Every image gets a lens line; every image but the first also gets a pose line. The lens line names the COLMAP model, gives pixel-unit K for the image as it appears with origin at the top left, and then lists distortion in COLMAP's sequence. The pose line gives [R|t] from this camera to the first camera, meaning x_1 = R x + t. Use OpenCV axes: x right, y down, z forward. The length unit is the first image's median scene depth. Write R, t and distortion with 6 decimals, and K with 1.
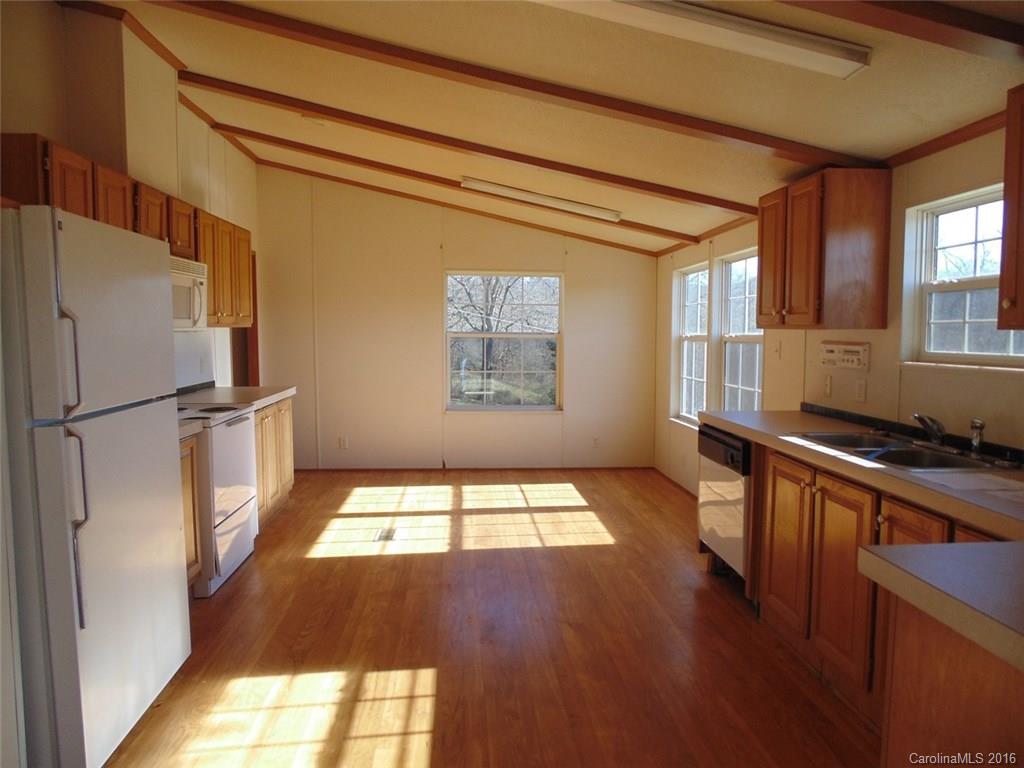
lens RADIAL K [[679.1, 0, 516.1], [0, 679.1, 378.5], [0, 0, 1]] dist [-0.006070, -0.000664]
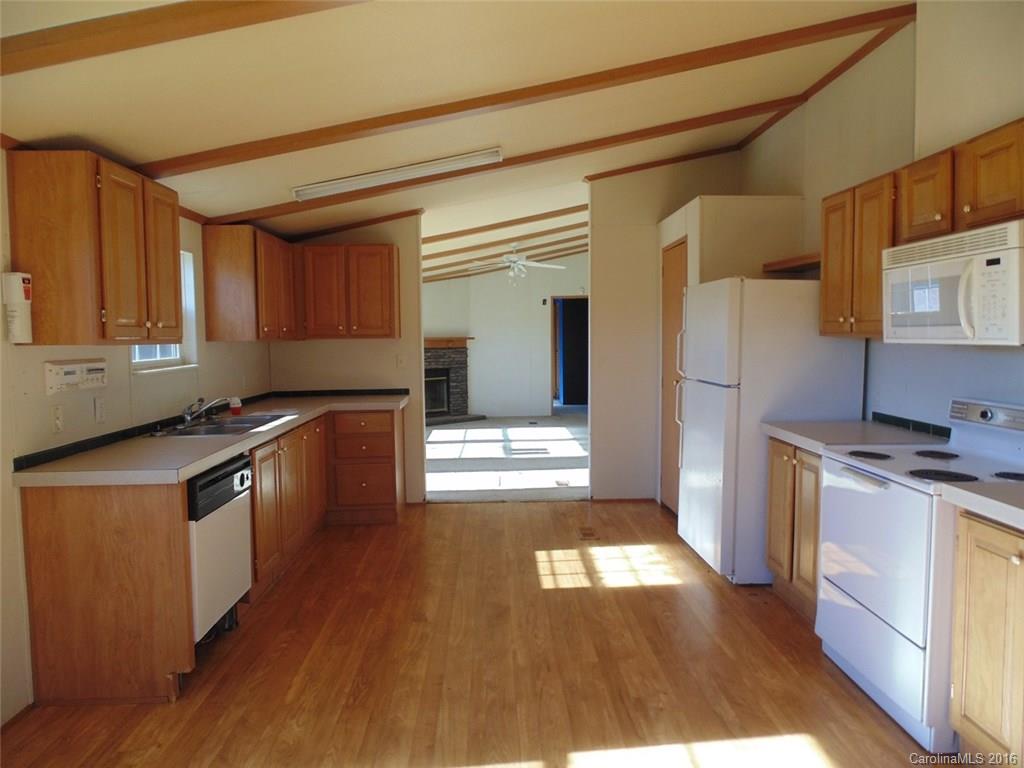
lens RADIAL K [[679.1, 0, 516.1], [0, 679.1, 378.5], [0, 0, 1]] dist [-0.006070, -0.000664]
pose [[-0.998958, 0.002468, 0.045579, -0.125204], [0.008674, 0.990605, 0.136476, -0.173841], [-0.044814, 0.136729, -0.989594, 2.232394]]
